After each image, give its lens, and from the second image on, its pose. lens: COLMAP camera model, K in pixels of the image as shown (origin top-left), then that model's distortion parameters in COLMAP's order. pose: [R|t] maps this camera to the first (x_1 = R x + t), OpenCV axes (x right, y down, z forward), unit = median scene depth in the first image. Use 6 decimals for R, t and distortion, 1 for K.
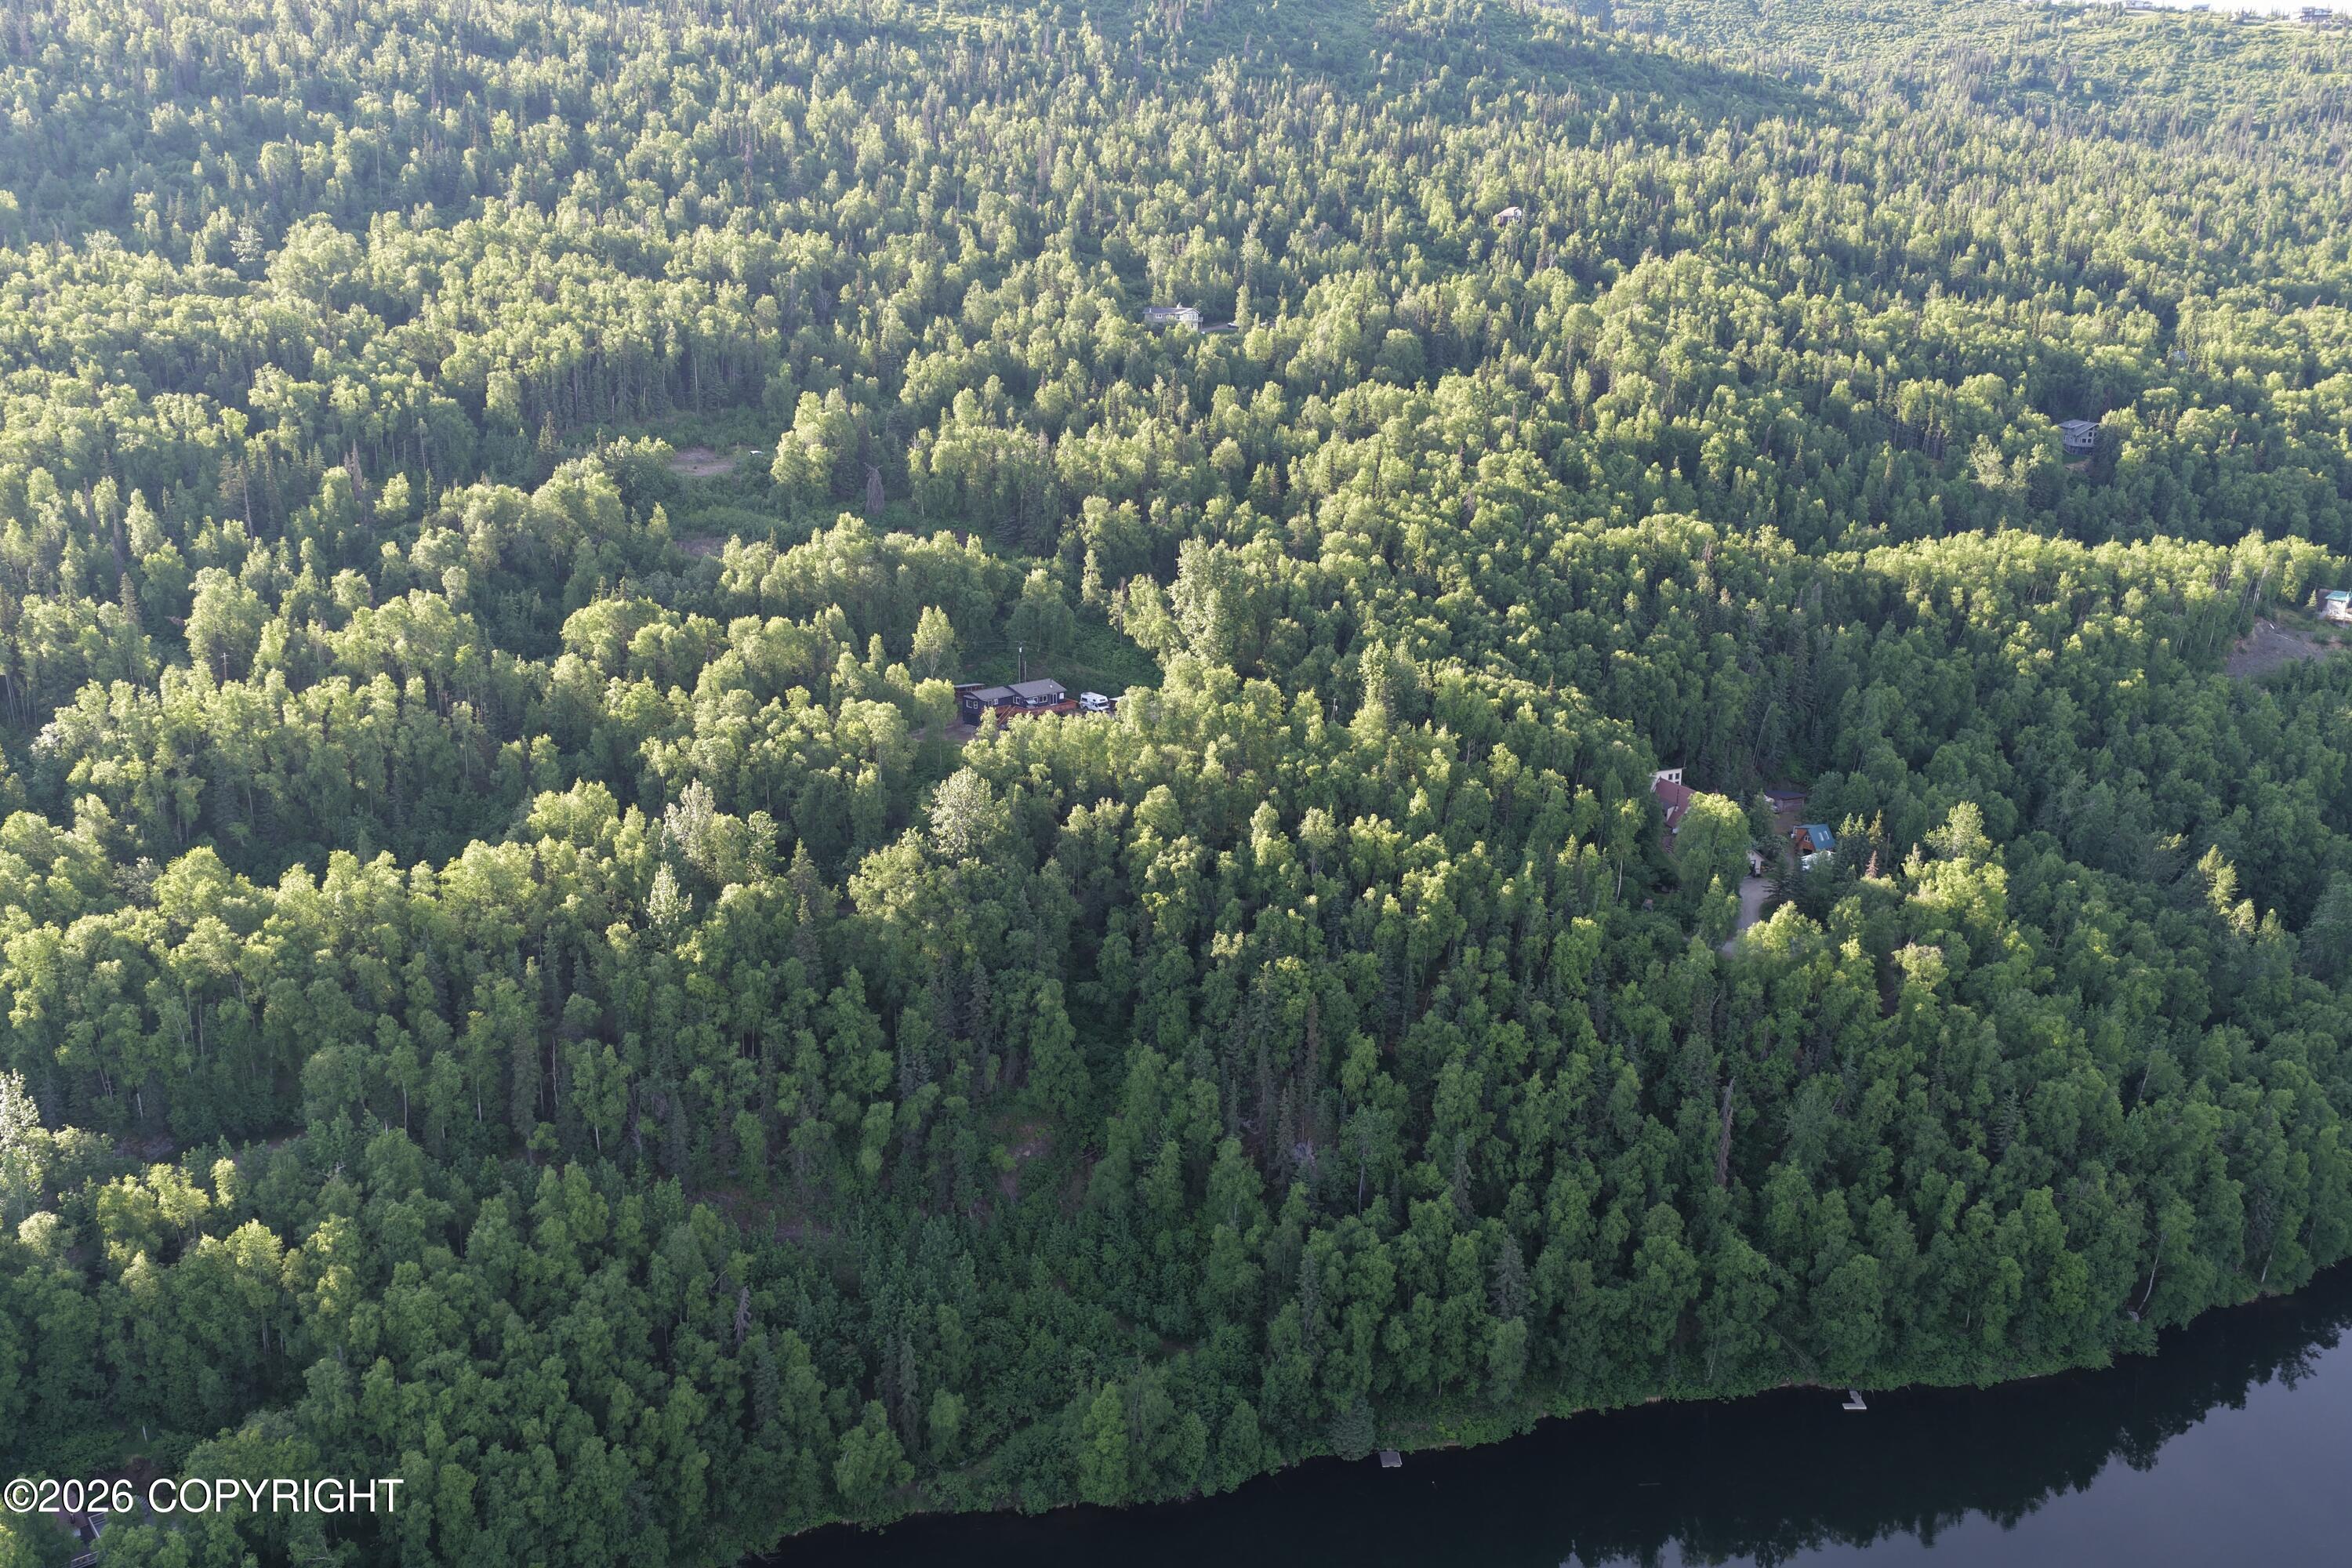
lens RADIAL K [[1957.8, 0, 1181.5], [0, 1957.8, 789.1], [0, 0, 1]] dist [-0.013202, 0.035920]
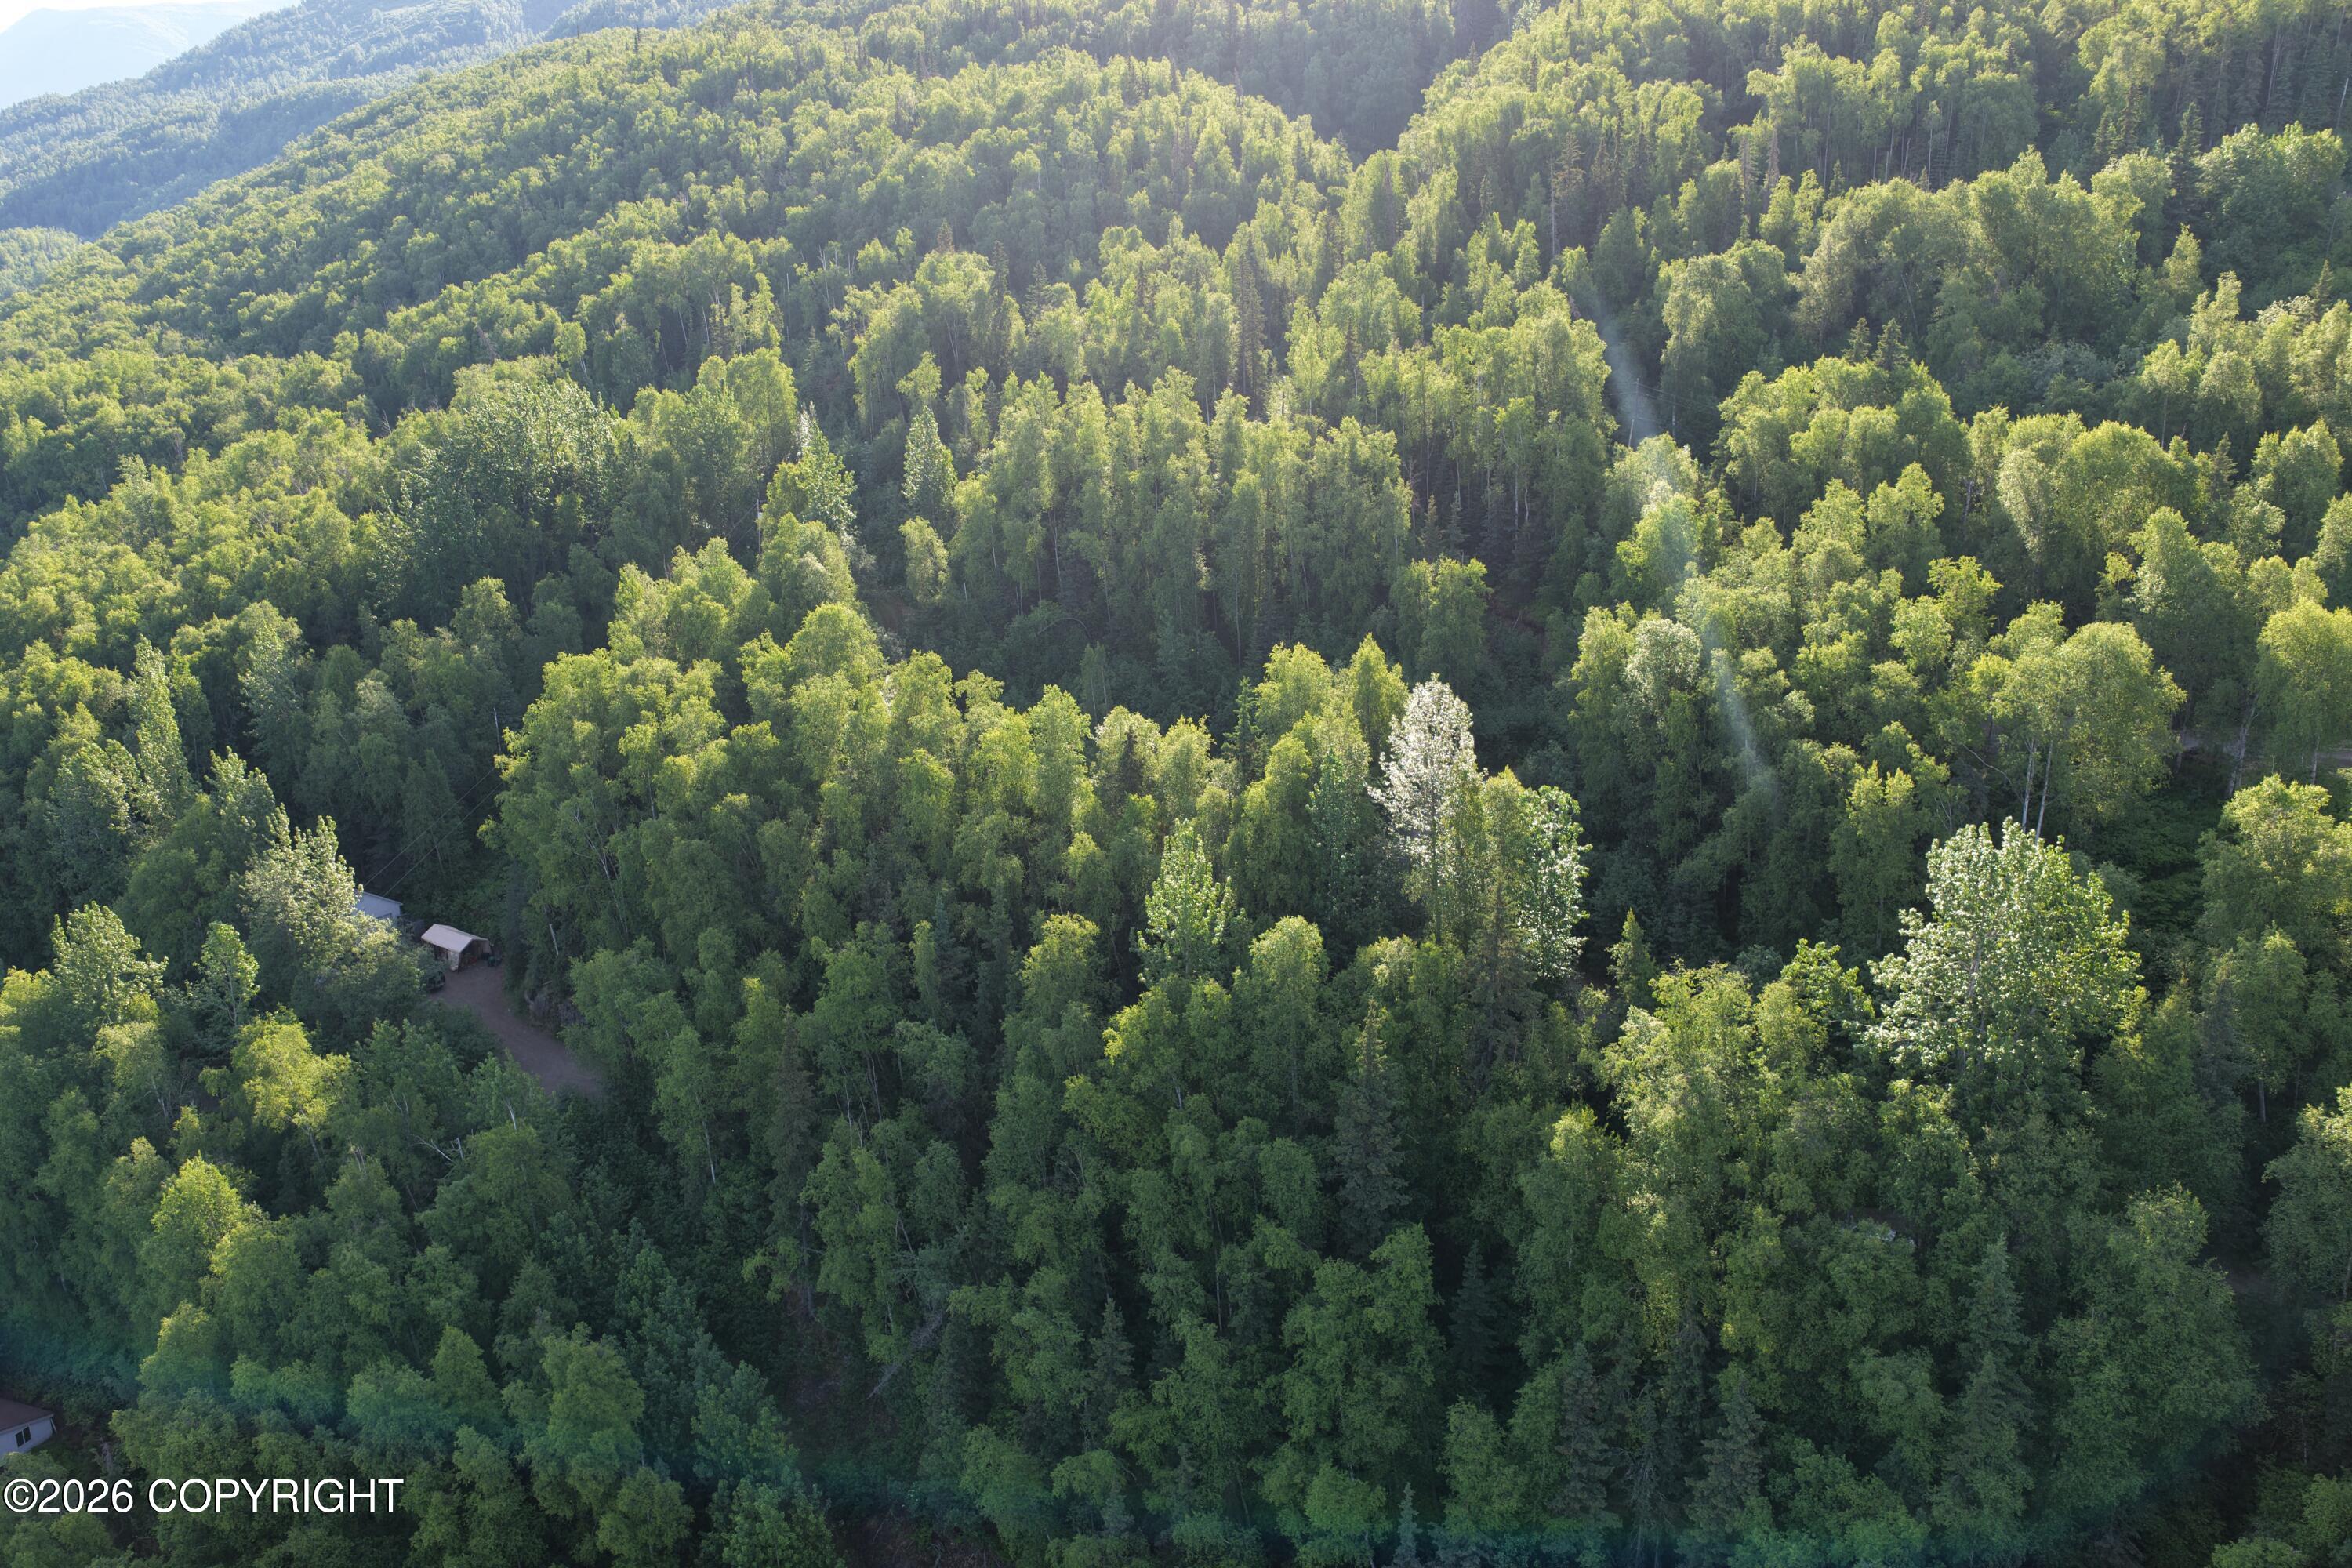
lens RADIAL K [[1957.8, 0, 1181.5], [0, 1957.8, 789.1], [0, 0, 1]] dist [-0.013202, 0.035920]
pose [[0.476847, 0.254246, -0.841413, 0.070847], [-0.229134, 0.960112, 0.160258, -0.026576], [0.848596, 0.116378, 0.516083, 0.512959]]
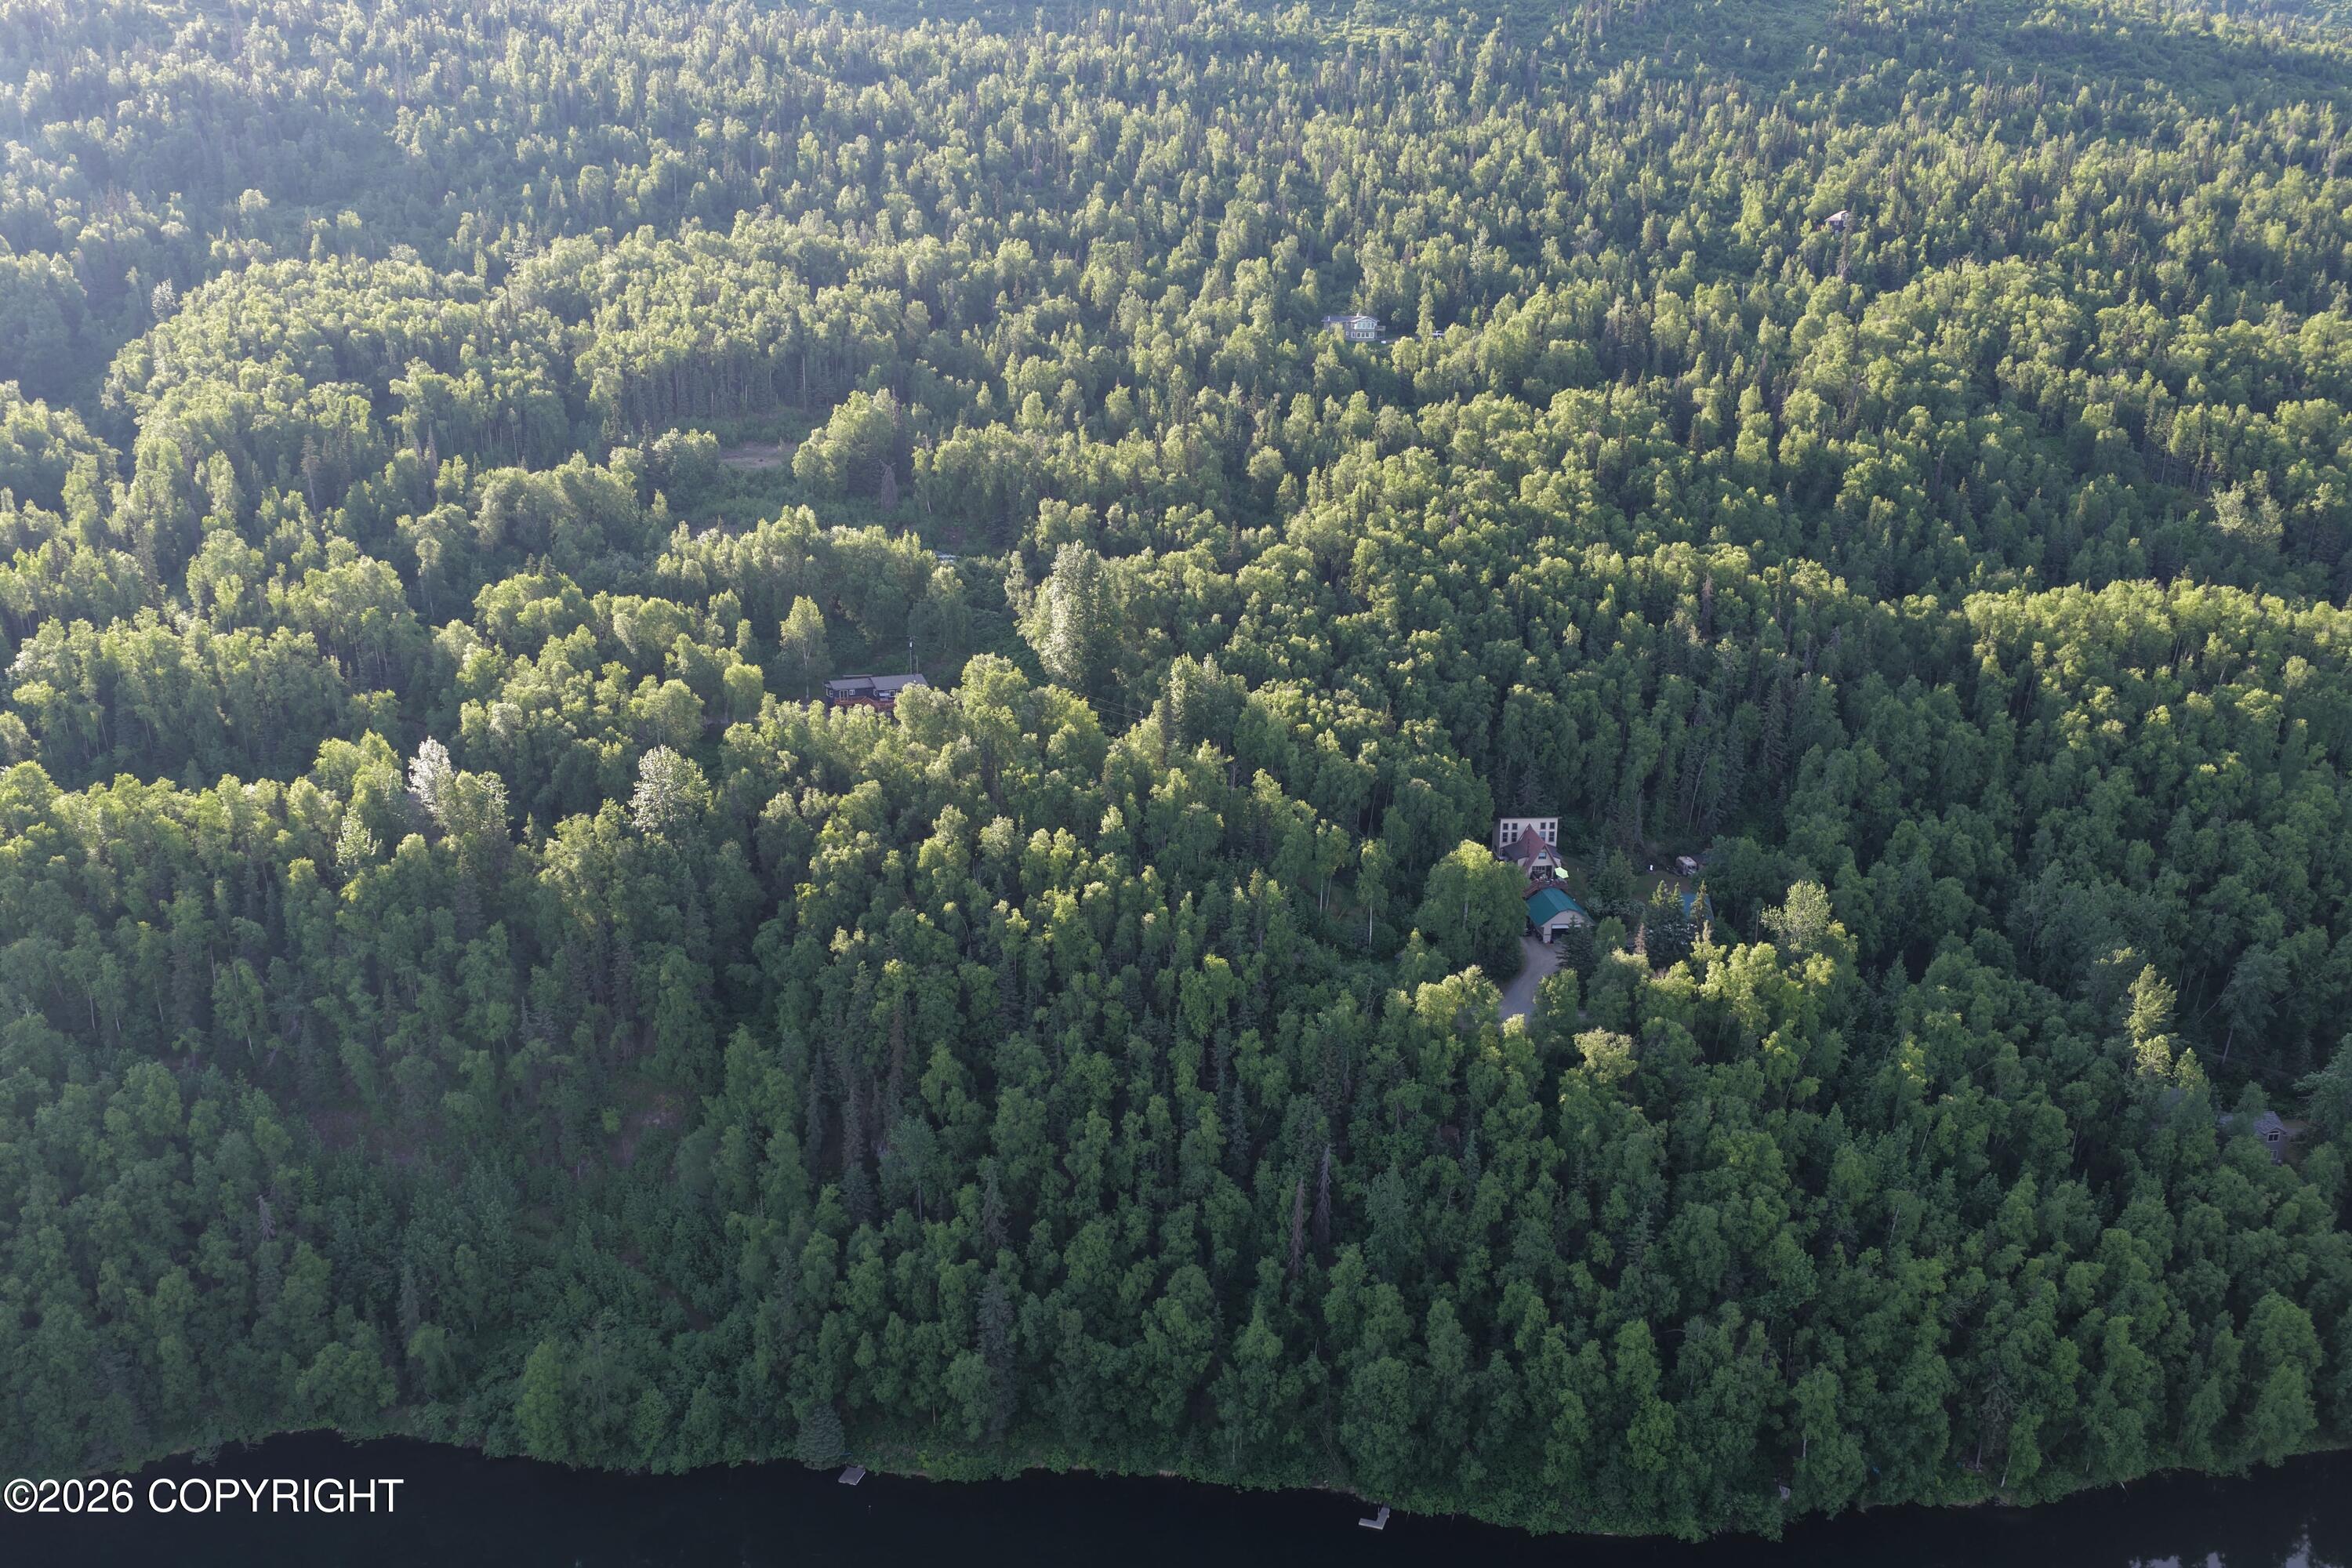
lens RADIAL K [[1957.8, 0, 1181.5], [0, 1957.8, 789.1], [0, 0, 1]] dist [-0.013202, 0.035920]
pose [[0.942811, 0.083133, -0.322795, 0.351466], [-0.085828, 0.996293, 0.005903, -0.012964], [0.322089, 0.022140, 0.946451, 0.075461]]
